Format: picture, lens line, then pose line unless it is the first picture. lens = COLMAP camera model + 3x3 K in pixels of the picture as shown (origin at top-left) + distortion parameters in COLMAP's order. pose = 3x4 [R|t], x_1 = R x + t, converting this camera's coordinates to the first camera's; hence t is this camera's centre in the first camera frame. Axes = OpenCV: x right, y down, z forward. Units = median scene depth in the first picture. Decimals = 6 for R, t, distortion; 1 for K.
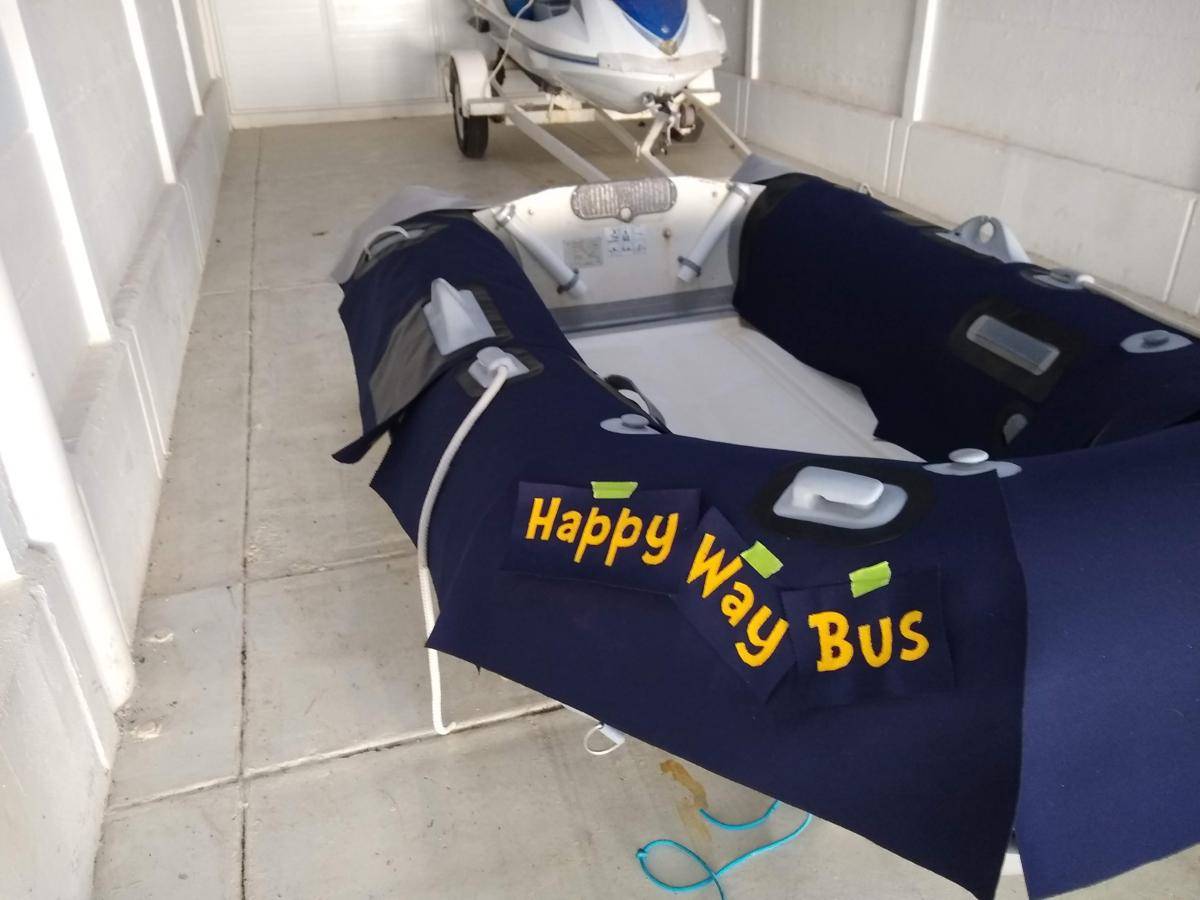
lens RADIAL K [[940.7, 0, 601.5], [0, 940.7, 460.4], [0, 0, 1]] dist [-0.030361, 0.002805]
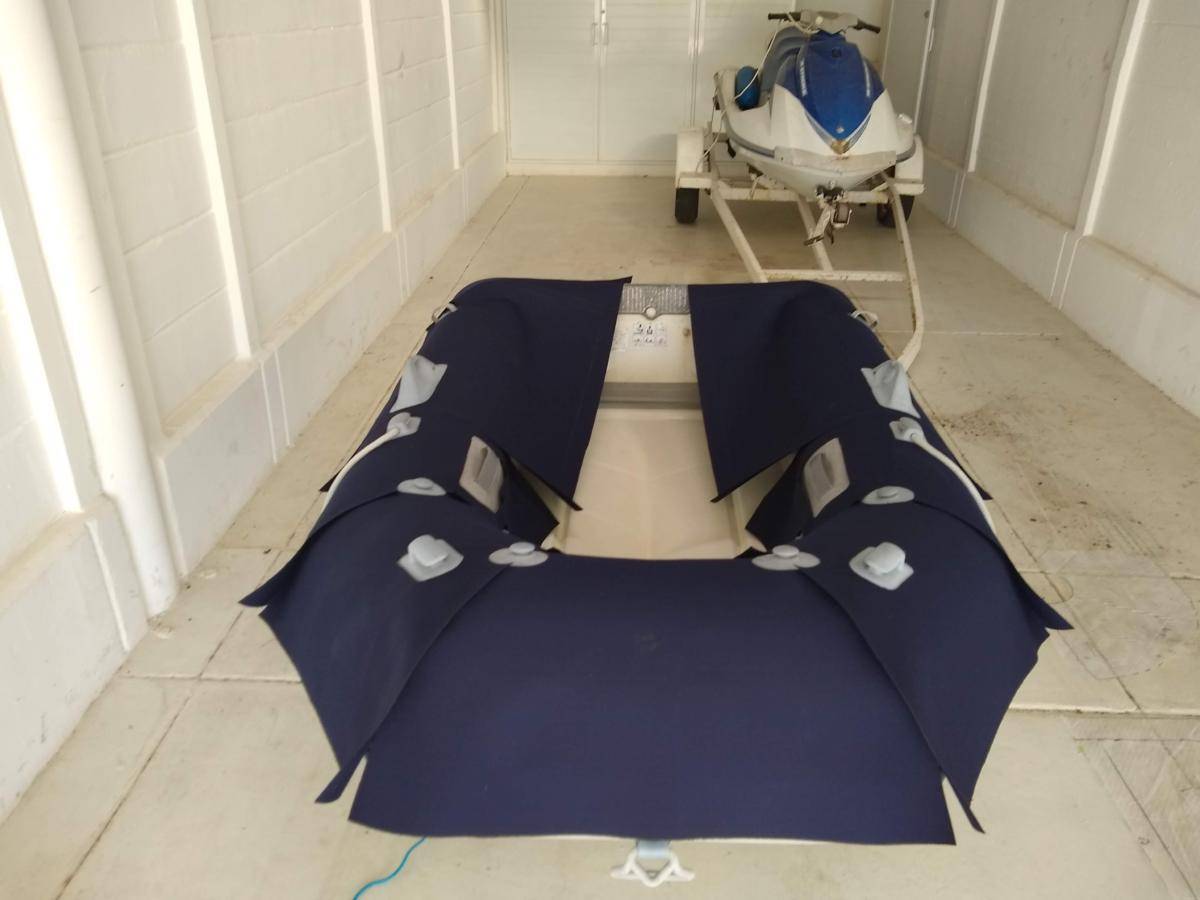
lens RADIAL K [[937.0, 0, 600.0], [0, 937.0, 450.0], [0, 0, 1]] dist [-0.009555, 0.010100]
pose [[0.934097, 0.169134, -0.314416, 0.316900], [-0.182237, 0.983175, -0.012528, -0.055432], [0.307007, 0.069001, 0.949203, -0.115510]]
